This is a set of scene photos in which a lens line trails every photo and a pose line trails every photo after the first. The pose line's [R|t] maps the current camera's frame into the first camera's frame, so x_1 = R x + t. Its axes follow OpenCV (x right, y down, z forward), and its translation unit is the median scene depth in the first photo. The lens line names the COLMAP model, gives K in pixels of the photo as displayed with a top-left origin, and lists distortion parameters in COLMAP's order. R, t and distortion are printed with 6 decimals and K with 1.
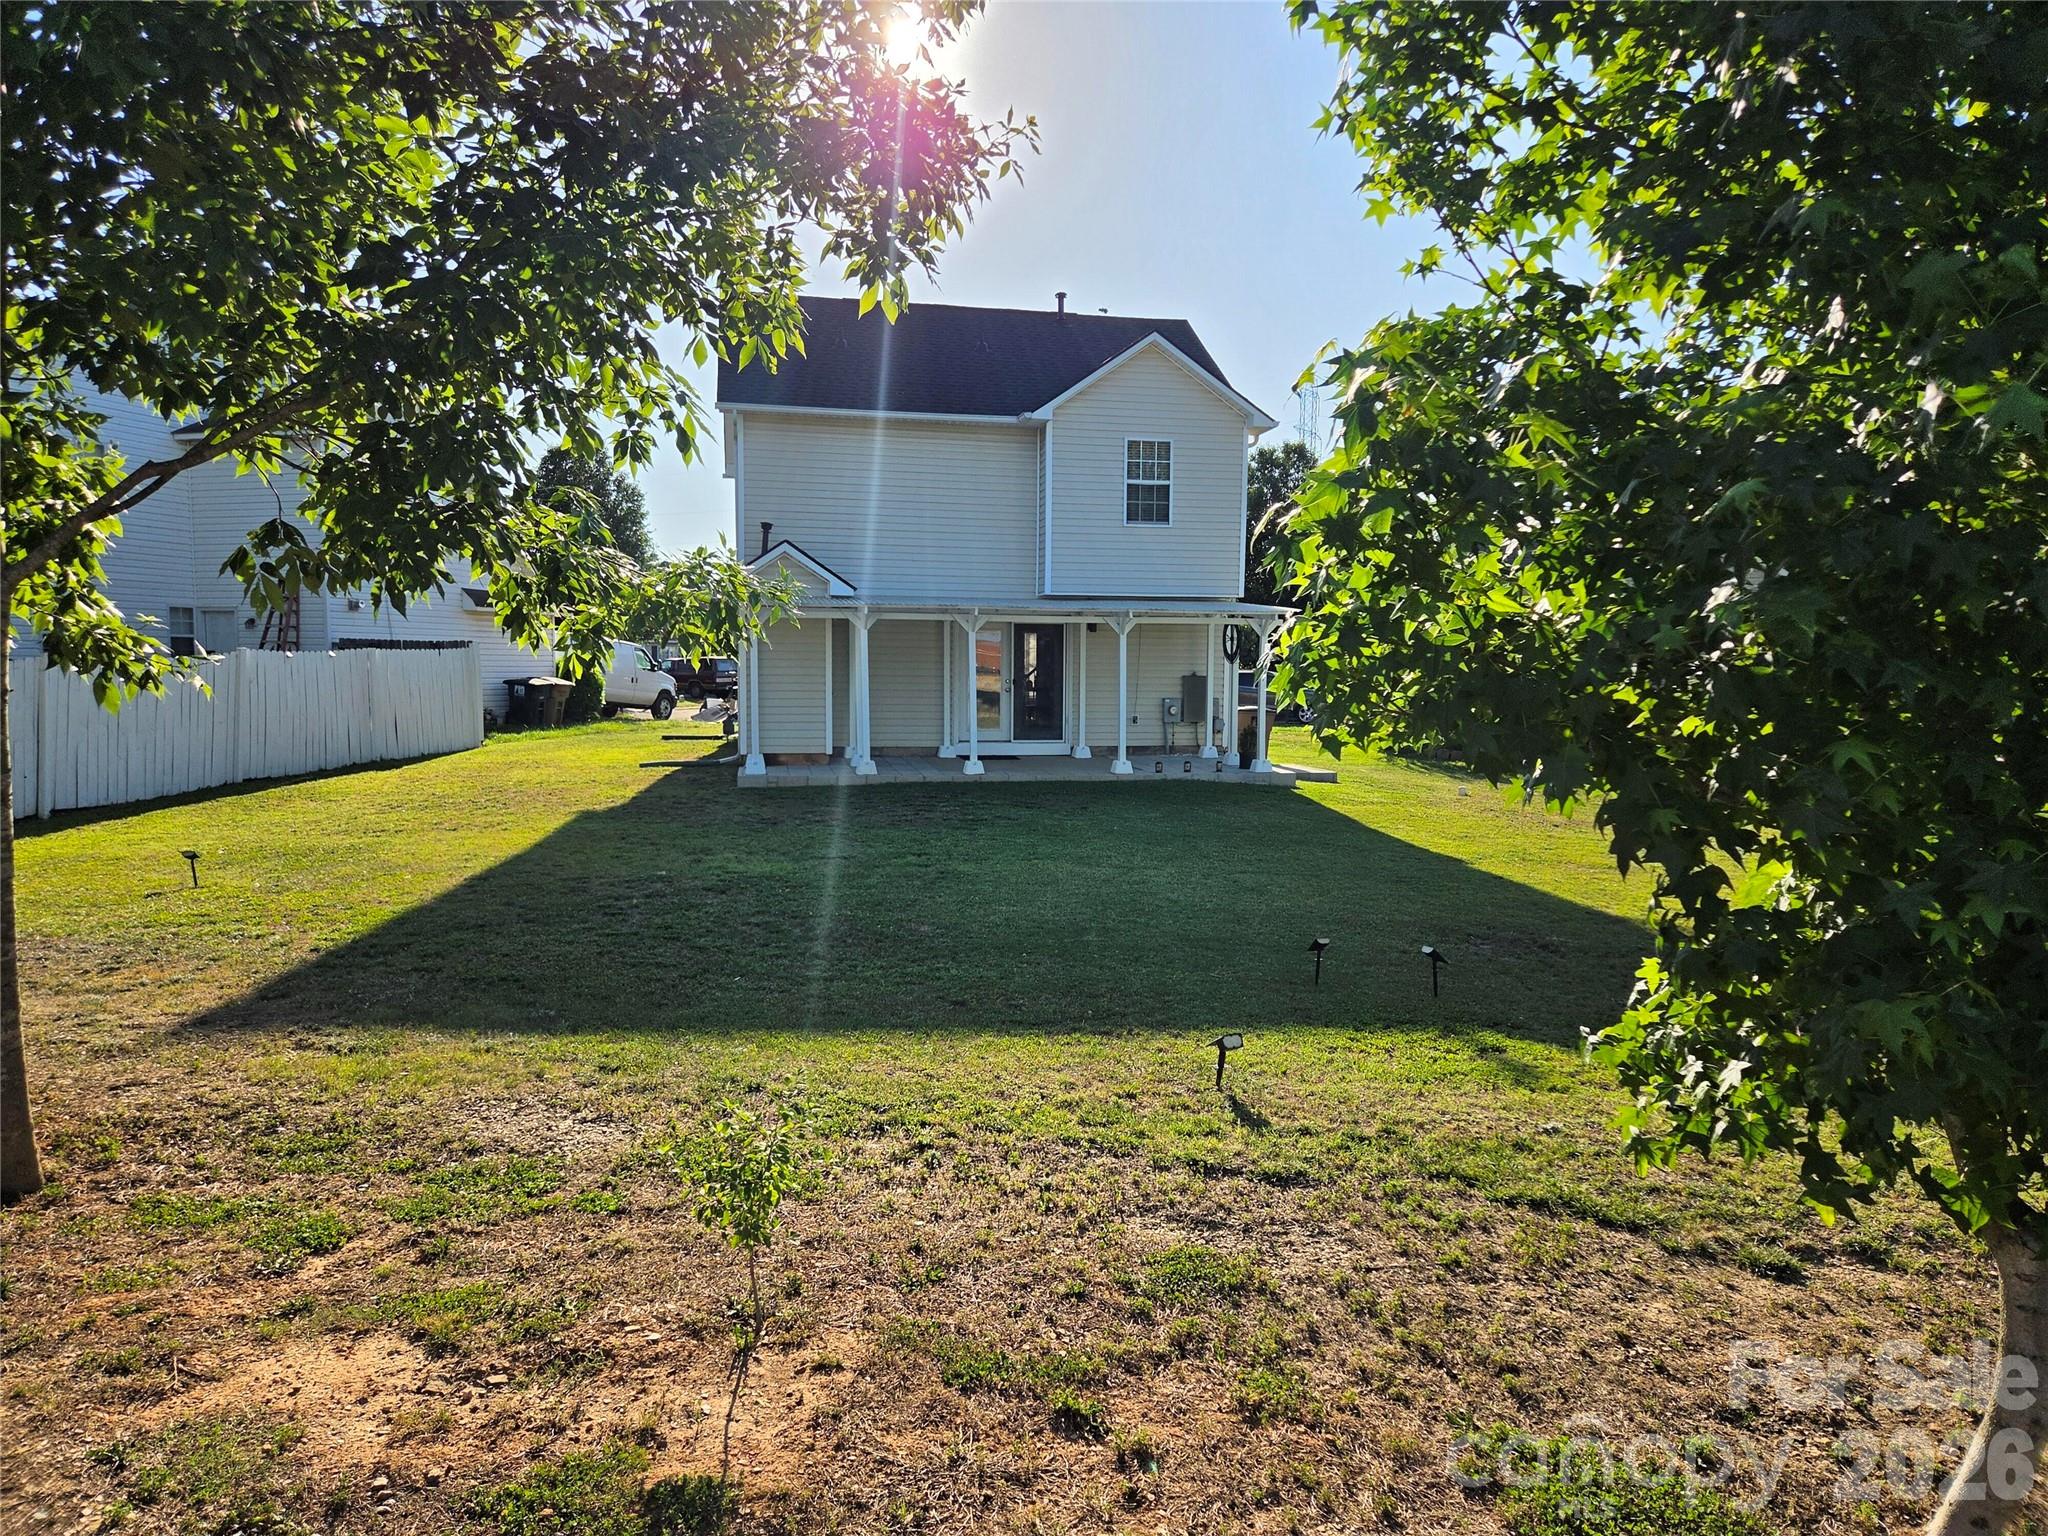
lens RADIAL K [[1360.1, 0, 1020.1], [0, 1360.1, 751.2], [0, 0, 1]] dist [0.076021, -0.070384]
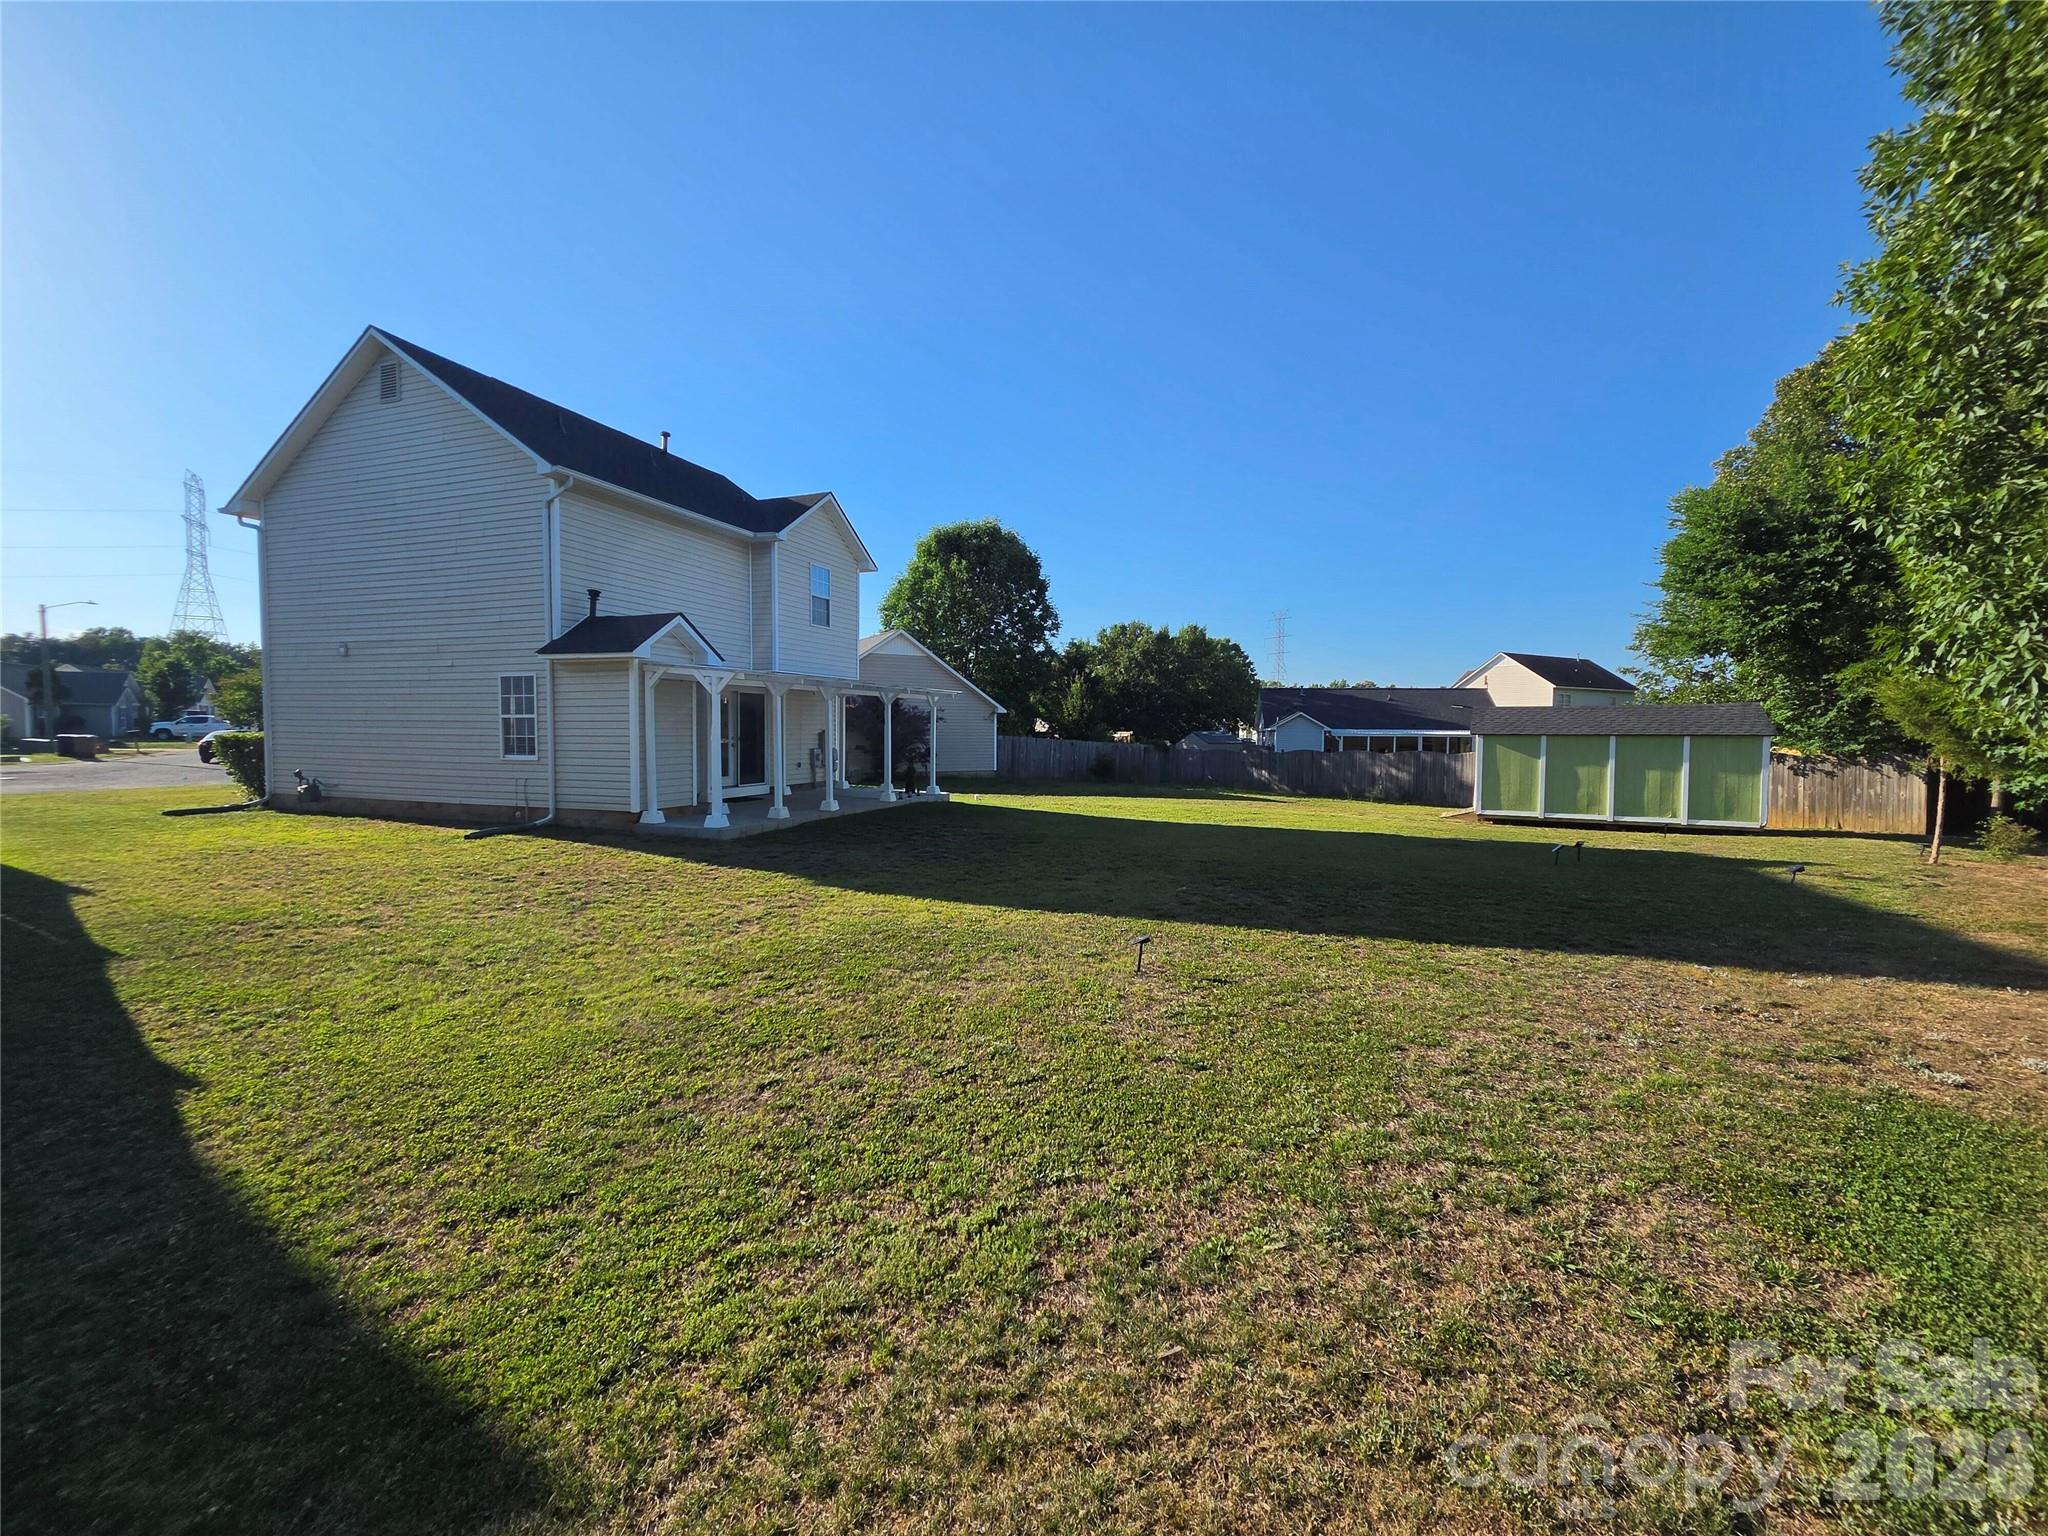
lens RADIAL K [[837.1, 0, 1024.0], [0, 837.1, 768.0], [0, 0, 1]] dist [0.001570, -0.000511]
pose [[0.509901, -0.045173, 0.859046, -0.551555], [0.051039, 0.998450, 0.022208, -0.028199], [-0.858718, 0.032521, 0.511416, 0.381875]]
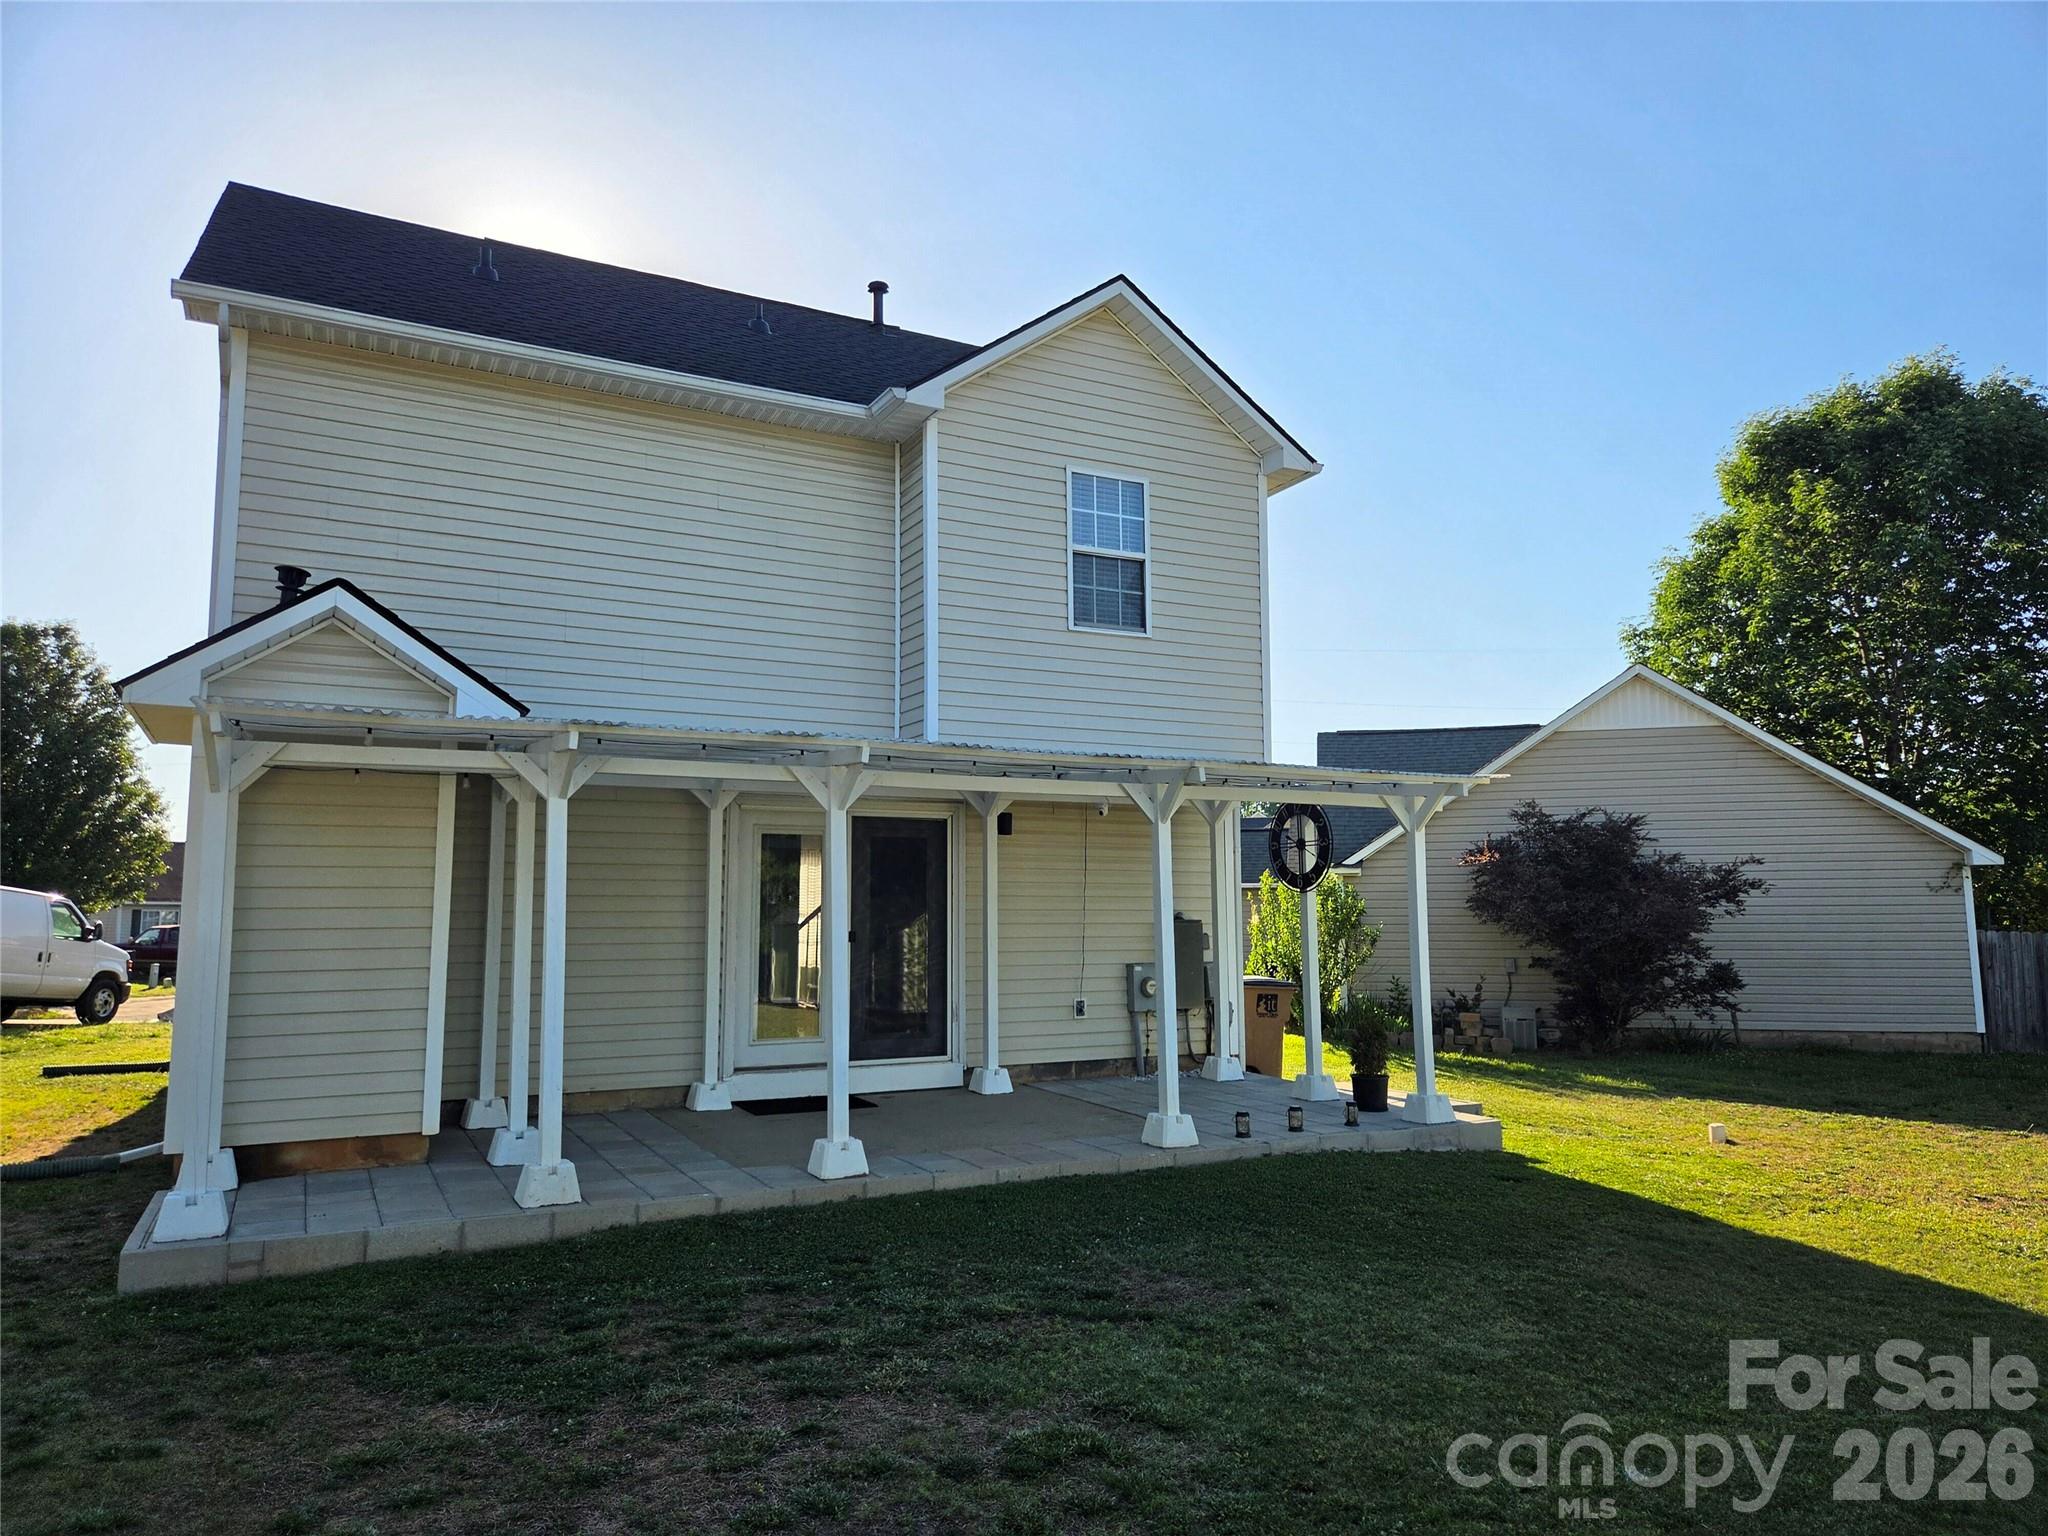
lens RADIAL K [[1360.1, 0, 1020.1], [0, 1360.1, 751.2], [0, 0, 1]] dist [0.076021, -0.070384]
pose [[0.959346, 0.020822, 0.281464, -0.086107], [0.033332, 0.981937, -0.186250, -0.024079], [-0.280258, 0.188060, 0.941323, 0.526760]]
